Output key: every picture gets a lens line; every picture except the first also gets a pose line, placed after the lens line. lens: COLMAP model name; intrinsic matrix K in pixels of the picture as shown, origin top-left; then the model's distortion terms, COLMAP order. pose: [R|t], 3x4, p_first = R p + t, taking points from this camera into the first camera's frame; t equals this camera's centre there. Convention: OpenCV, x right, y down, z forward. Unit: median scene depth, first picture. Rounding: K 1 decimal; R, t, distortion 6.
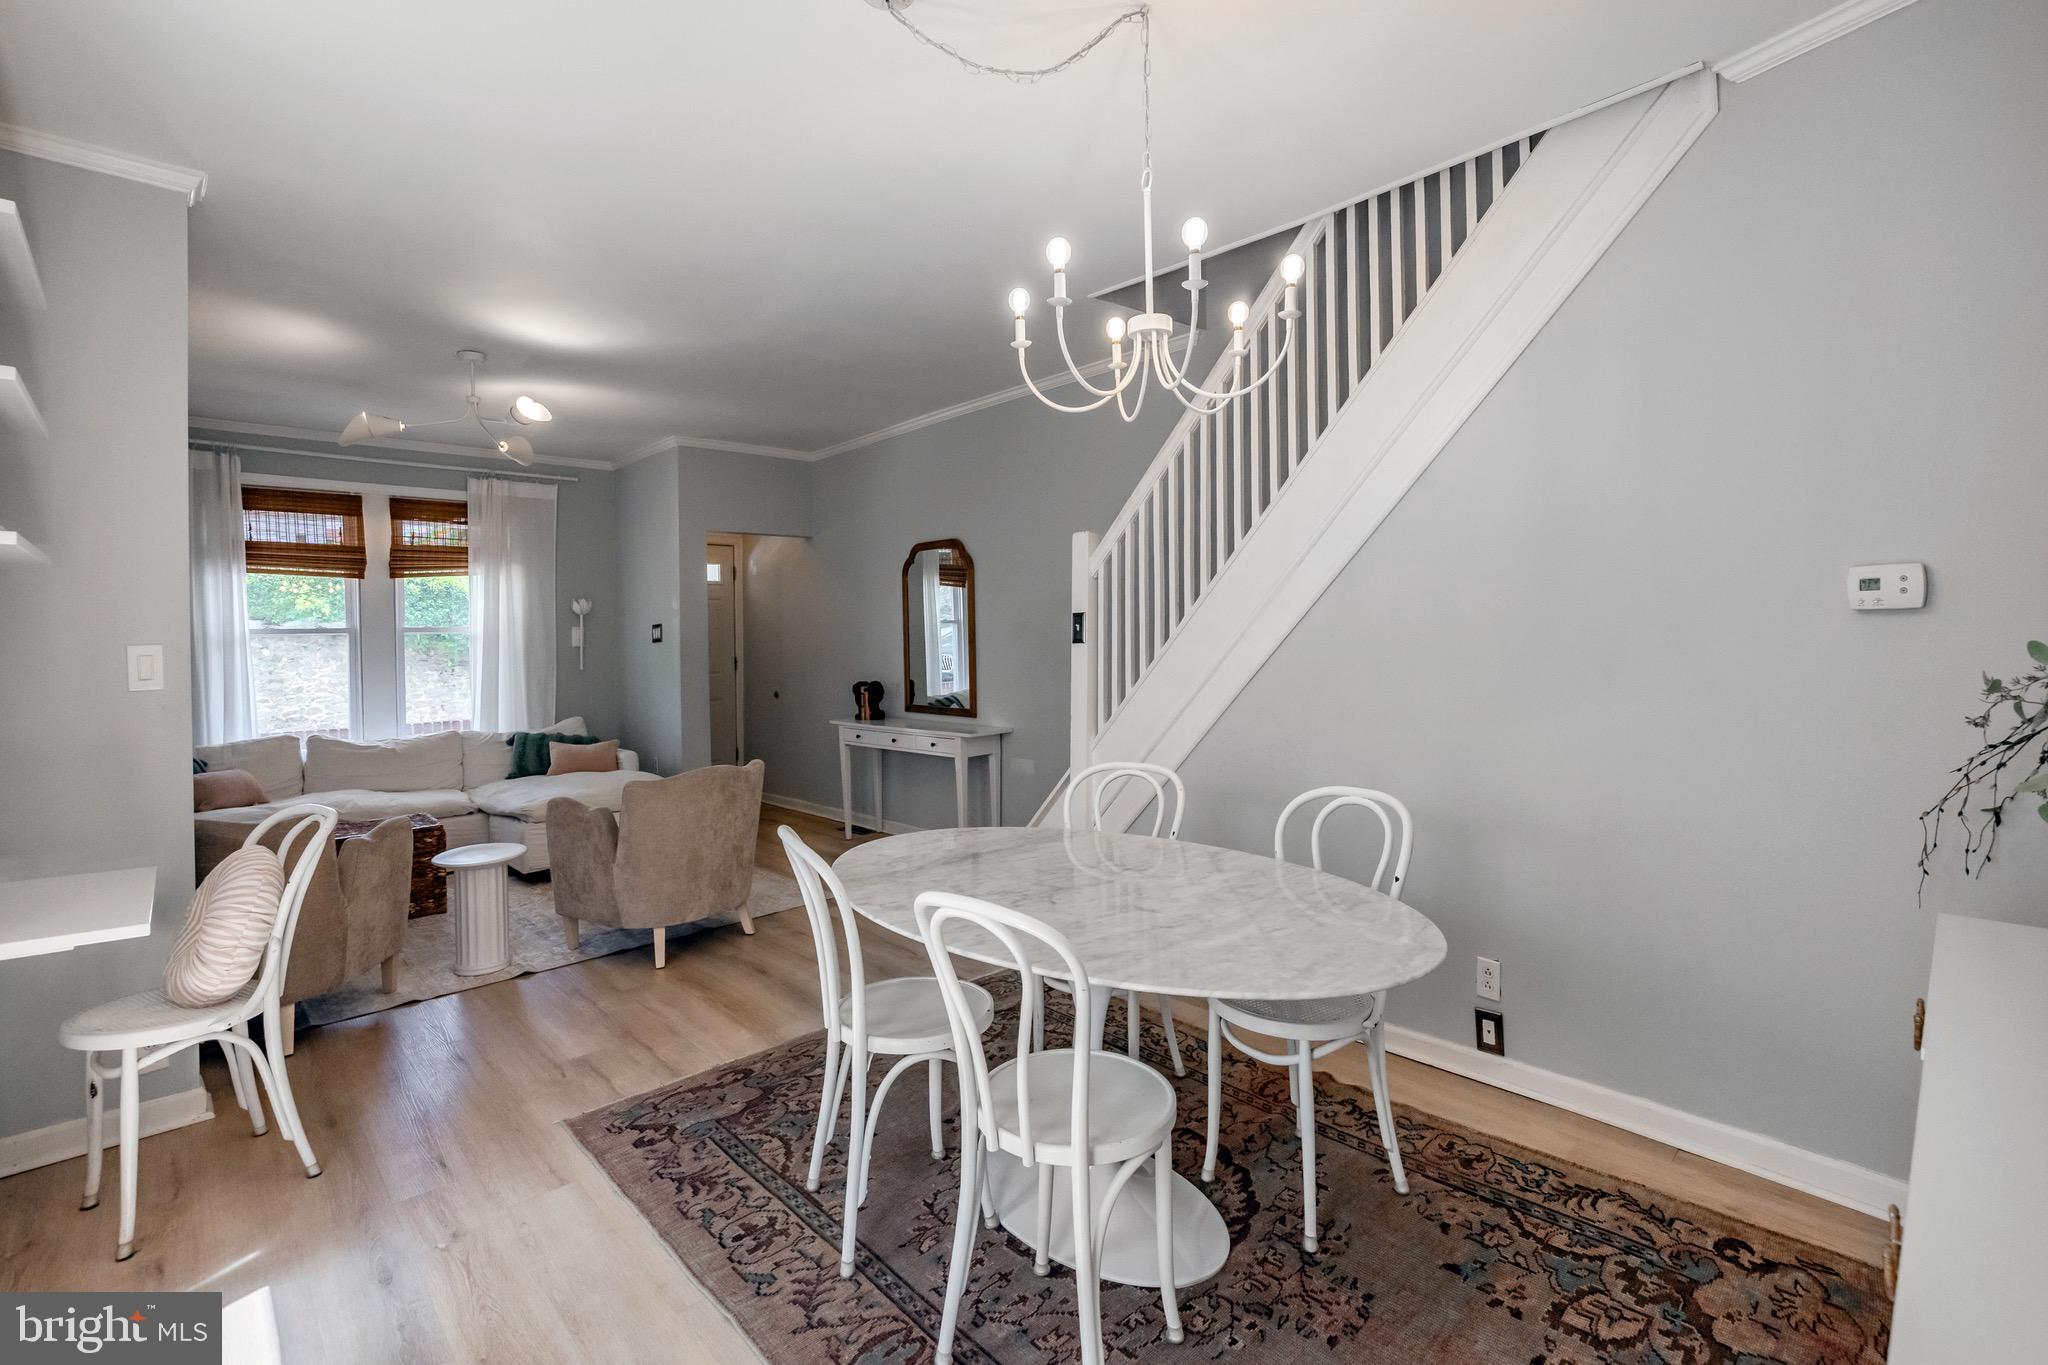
lens RADIAL K [[913.7, 0, 1032.1], [0, 913.7, 626.9], [0, 0, 1]] dist [0.002661, 0.000211]
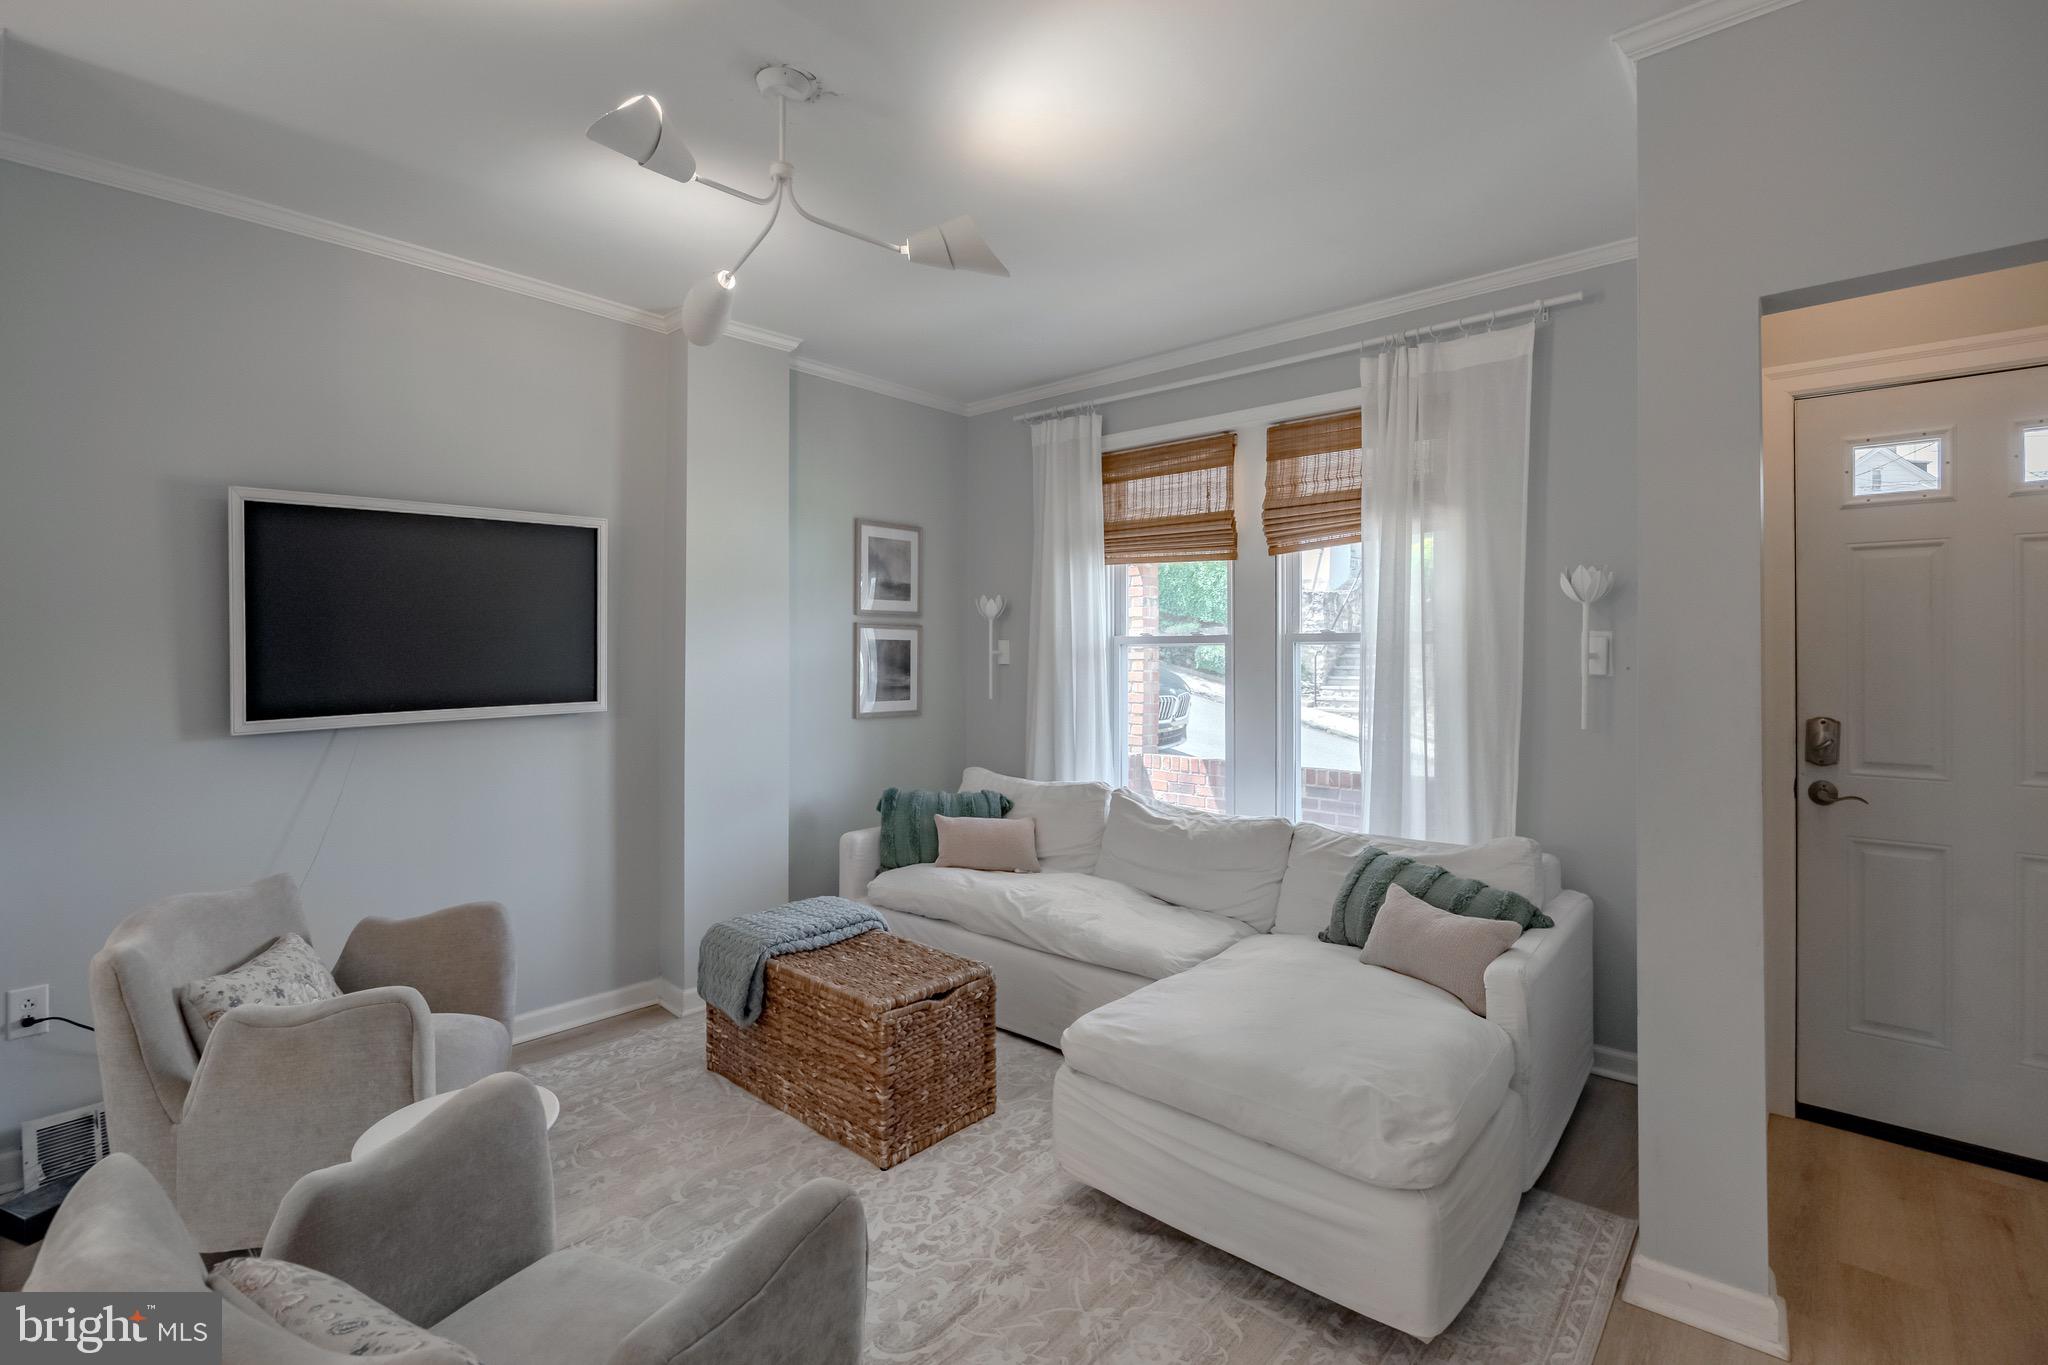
lens RADIAL K [[931.5, 0, 987.6], [0, 931.5, 664.3], [0, 0, 1]] dist [-0.015181, -0.000070]
pose [[0.064352, 0.025851, -0.997592, -0.077872], [0.006730, 0.999630, 0.026338, 0.003084], [0.997905, -0.008408, 0.064154, 0.780184]]
